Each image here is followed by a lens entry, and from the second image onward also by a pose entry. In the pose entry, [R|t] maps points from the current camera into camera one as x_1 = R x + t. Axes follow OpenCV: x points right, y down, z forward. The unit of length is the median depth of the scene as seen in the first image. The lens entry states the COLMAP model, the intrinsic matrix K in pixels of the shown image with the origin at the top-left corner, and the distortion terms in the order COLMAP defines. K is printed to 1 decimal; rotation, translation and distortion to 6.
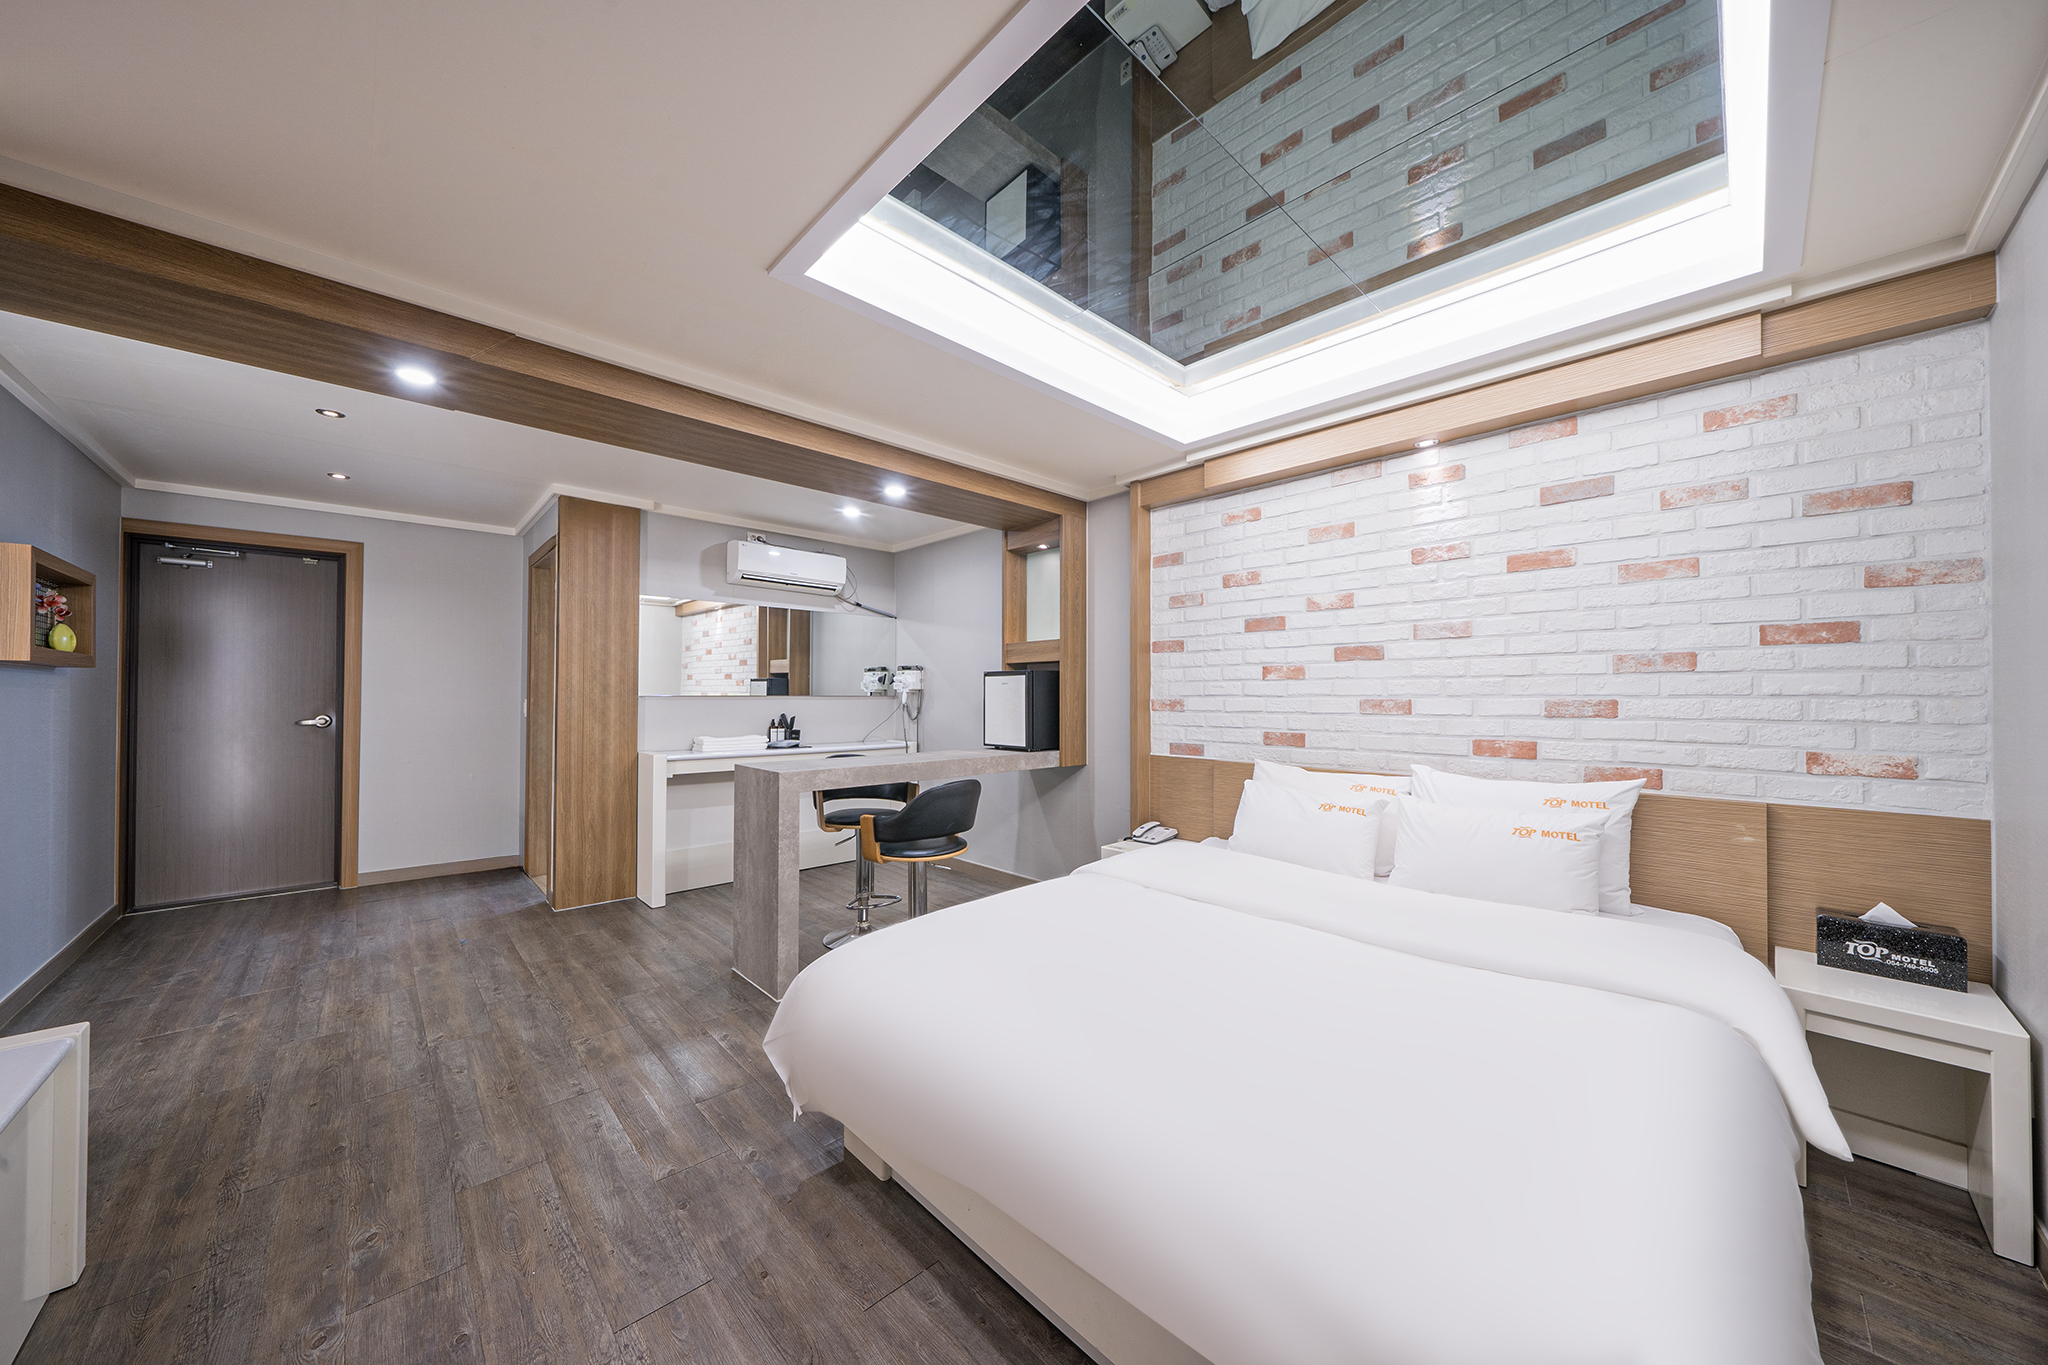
lens RADIAL K [[704.8, 0, 1025.2], [0, 704.8, 681.2], [0, 0, 1]] dist [0.000035, -0.000574]
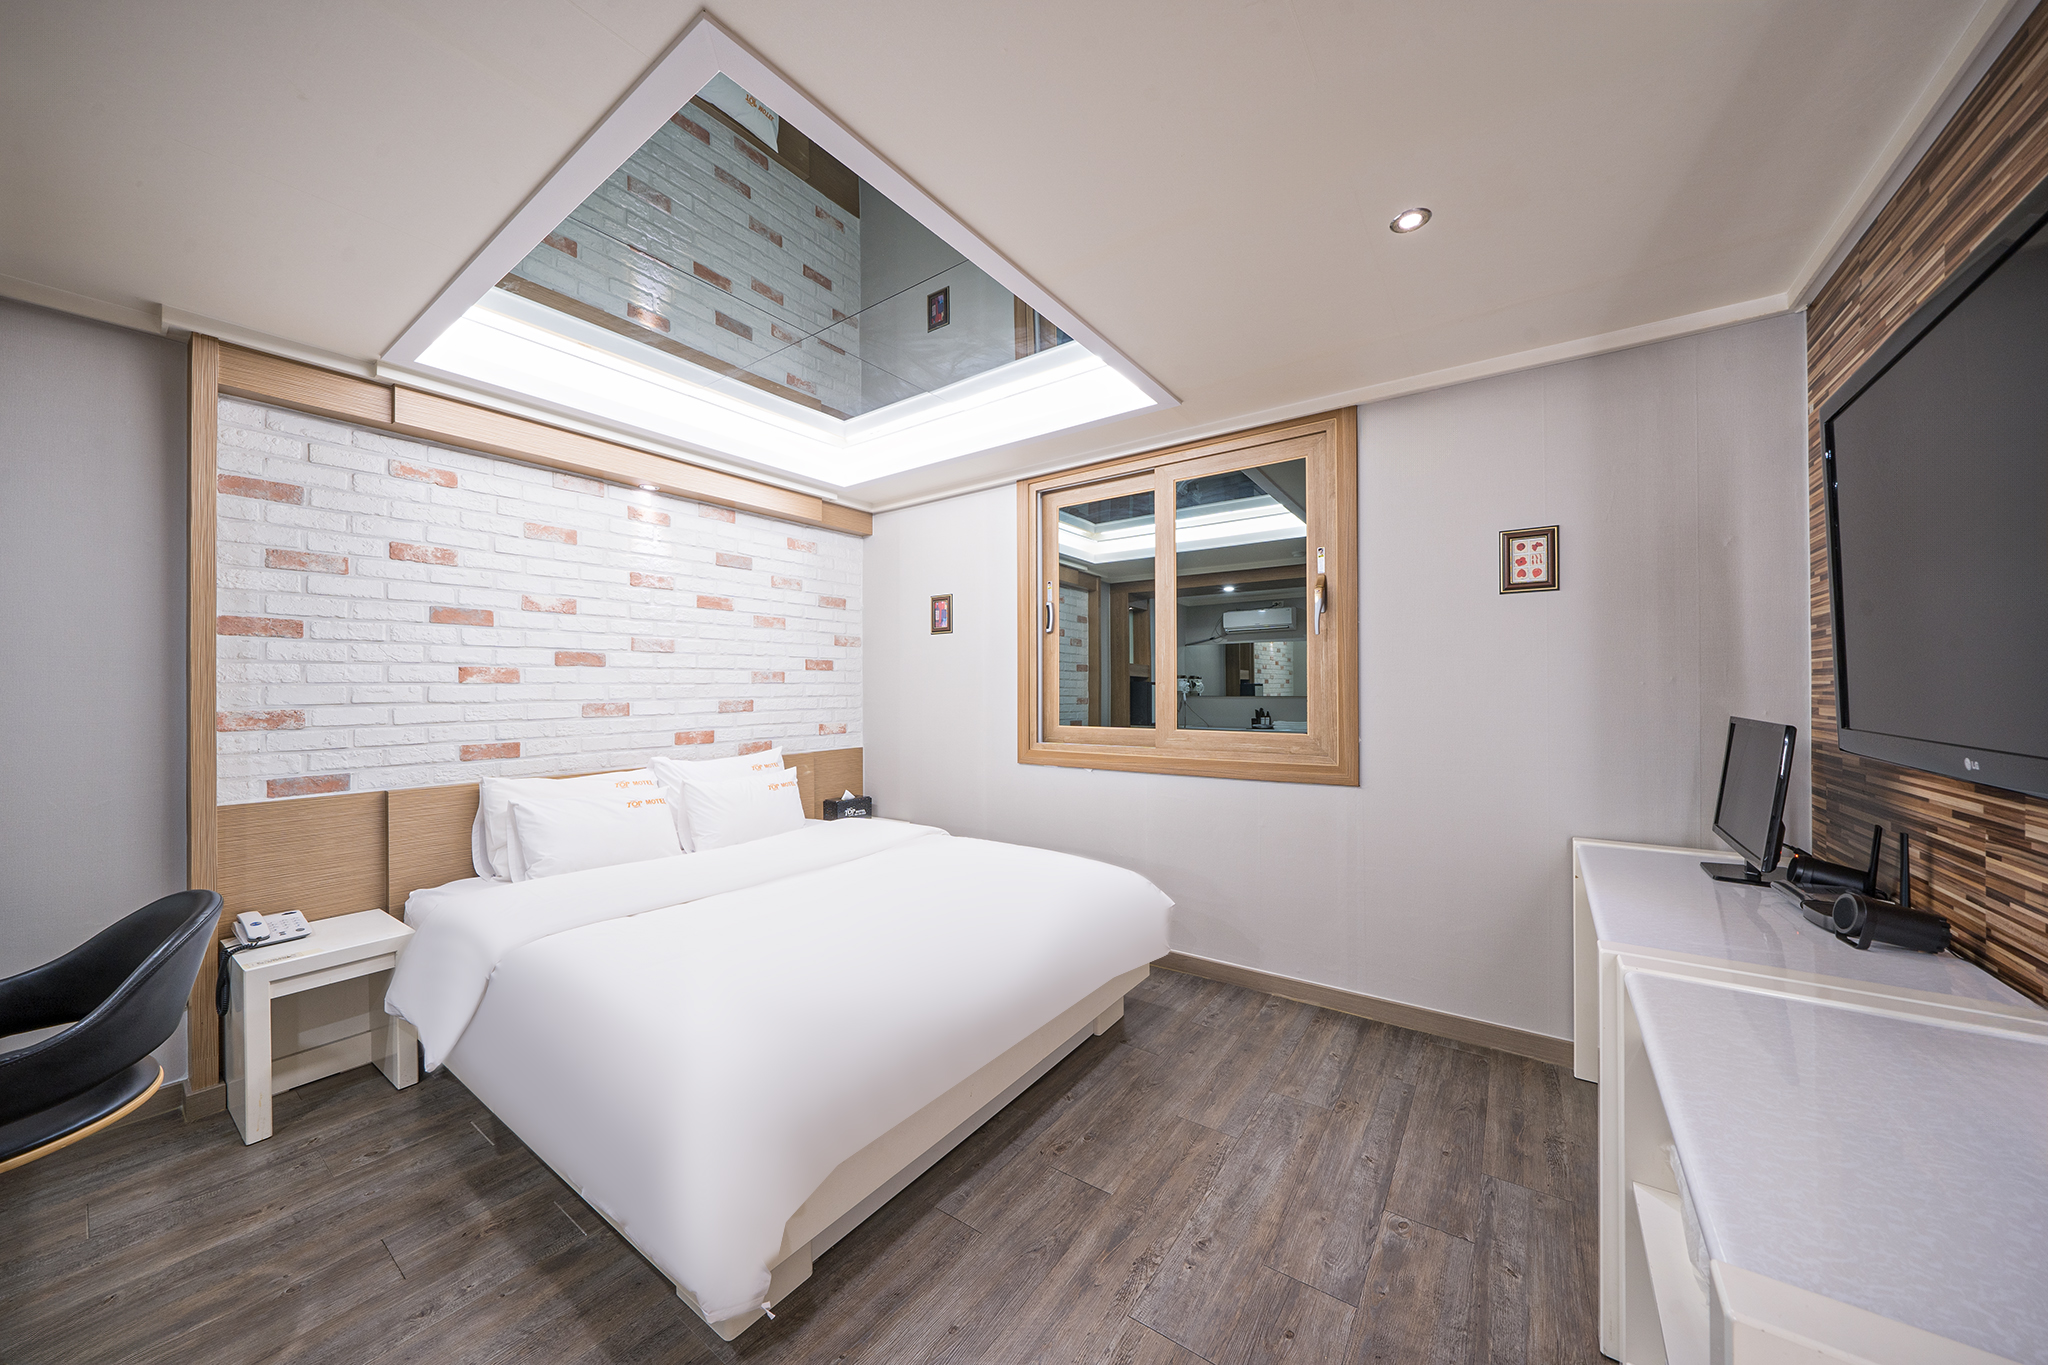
lens RADIAL K [[704.8, 0, 1022.2], [0, 704.8, 685.5], [0, 0, 1]] dist [0.000035, -0.000574]
pose [[-0.190749, 0.002647, 0.981635, -0.698272], [-0.014528, 0.999879, -0.005520, -0.005076], [-0.981531, -0.015314, -0.190688, 0.587268]]
